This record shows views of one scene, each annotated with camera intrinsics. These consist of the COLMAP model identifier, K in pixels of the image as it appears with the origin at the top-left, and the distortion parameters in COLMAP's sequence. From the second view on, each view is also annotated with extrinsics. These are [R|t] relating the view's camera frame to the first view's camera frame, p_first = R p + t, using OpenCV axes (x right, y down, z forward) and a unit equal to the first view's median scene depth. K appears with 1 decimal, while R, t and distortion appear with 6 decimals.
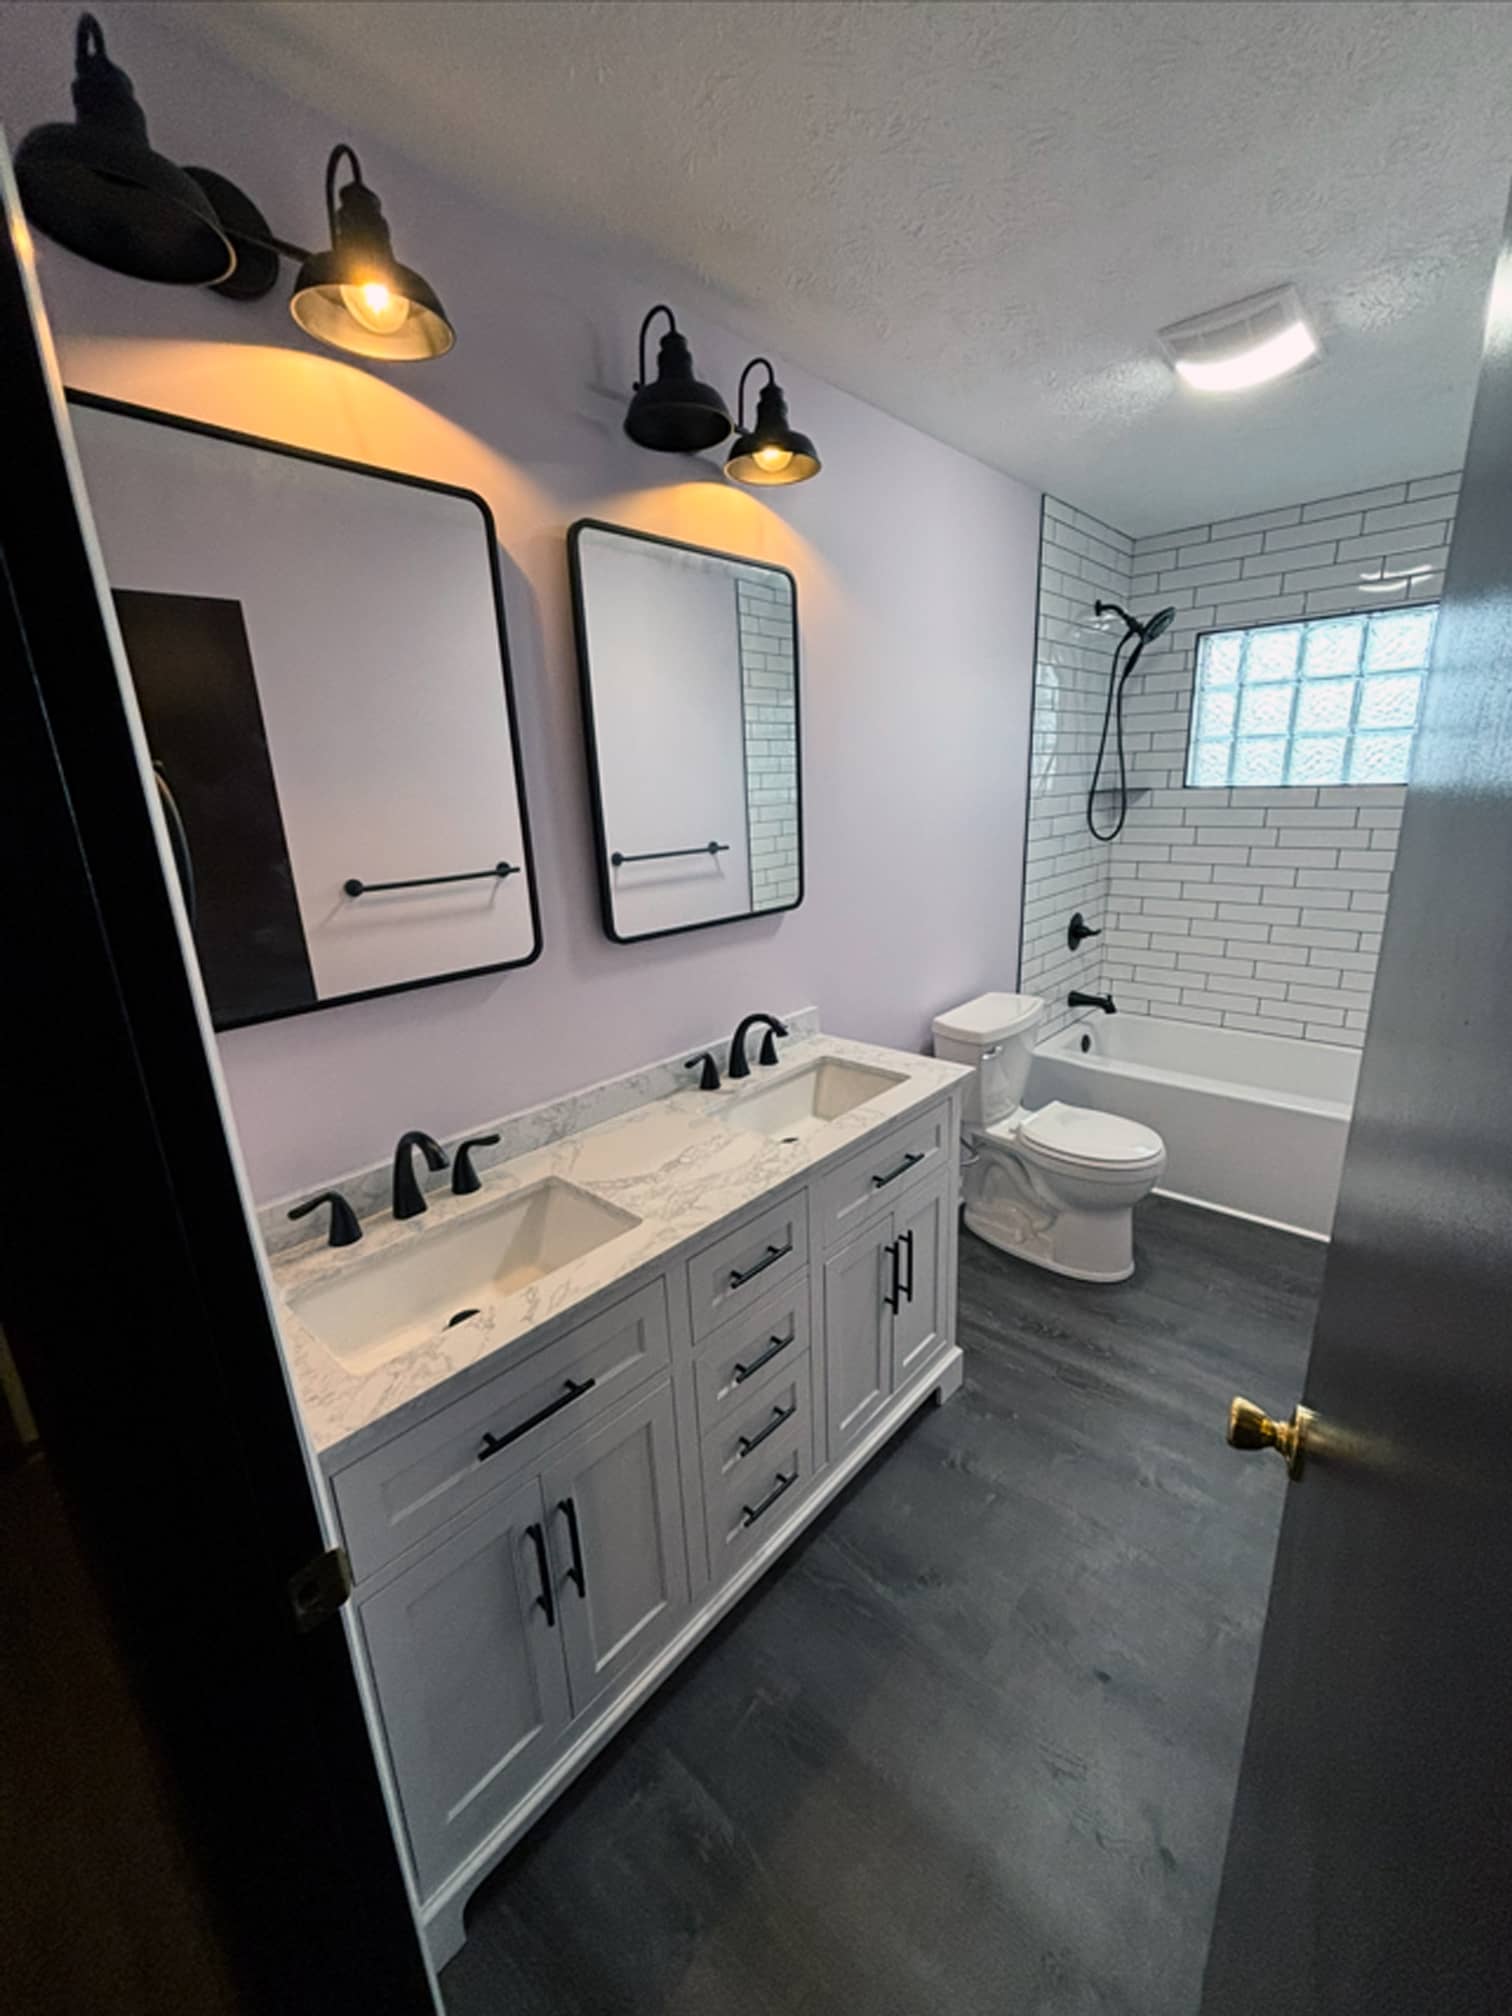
lens RADIAL K [[809.2, 0, 759.3], [0, 809.2, 1012.3], [0, 0, 1]] dist [0.000550, 0.000337]
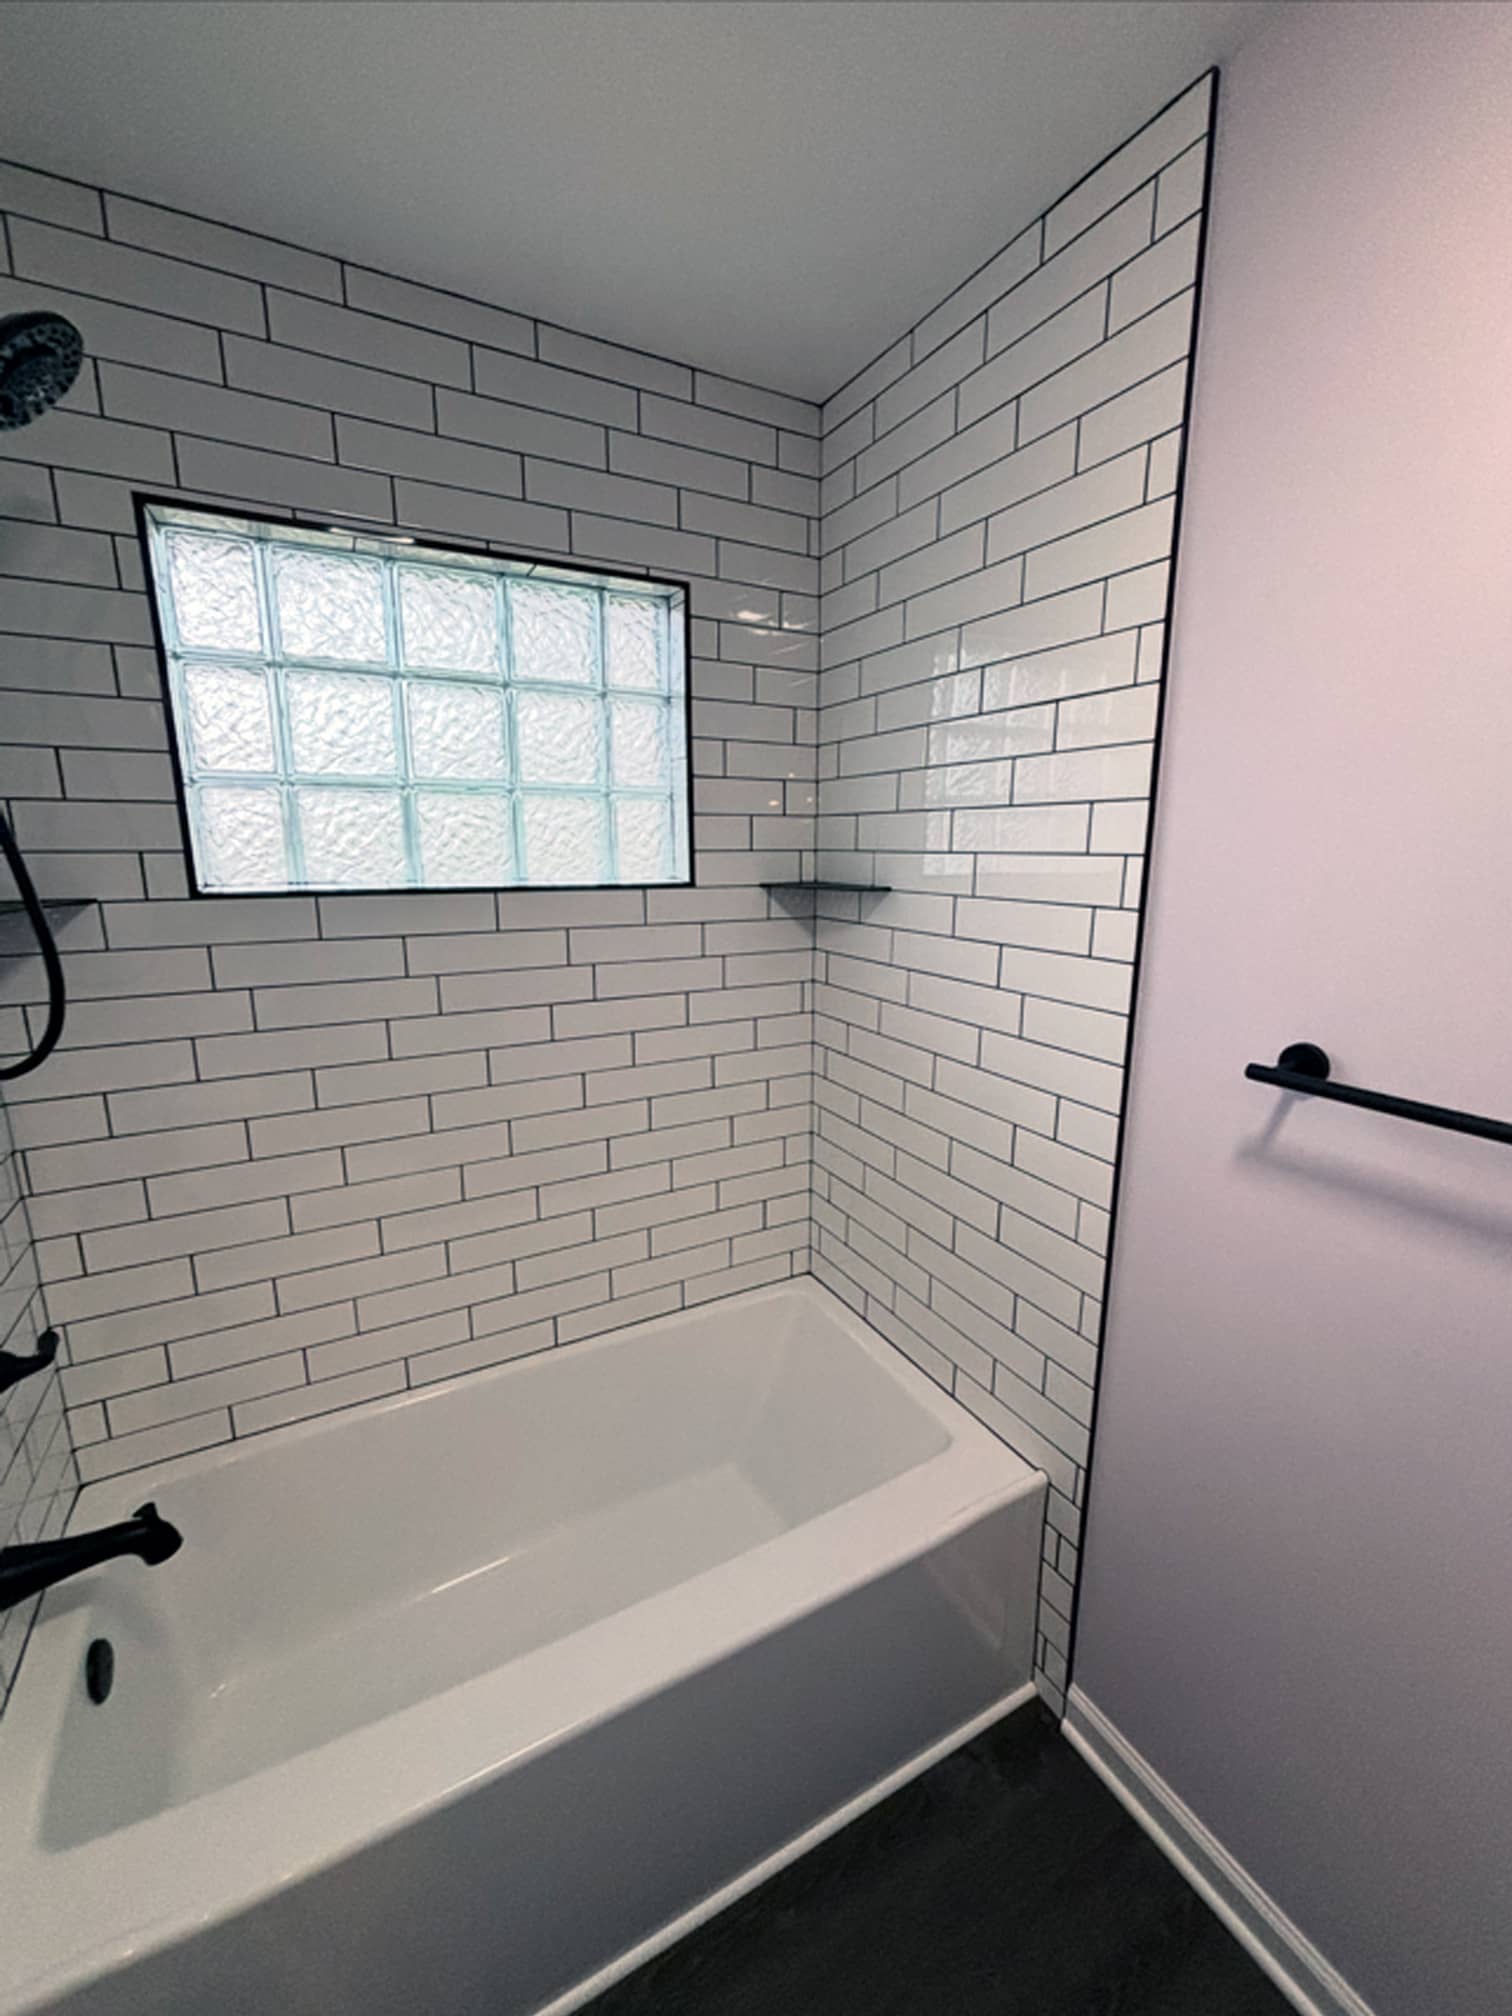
lens RADIAL K [[809.2, 0, 759.3], [0, 809.2, 1012.3], [0, 0, 1]] dist [0.000550, 0.000337]
pose [[0.334940, -0.158765, 0.928768, 0.249145], [0.249711, 0.965413, 0.074976, -0.187552], [-0.908548, 0.206811, 0.363000, 0.631279]]
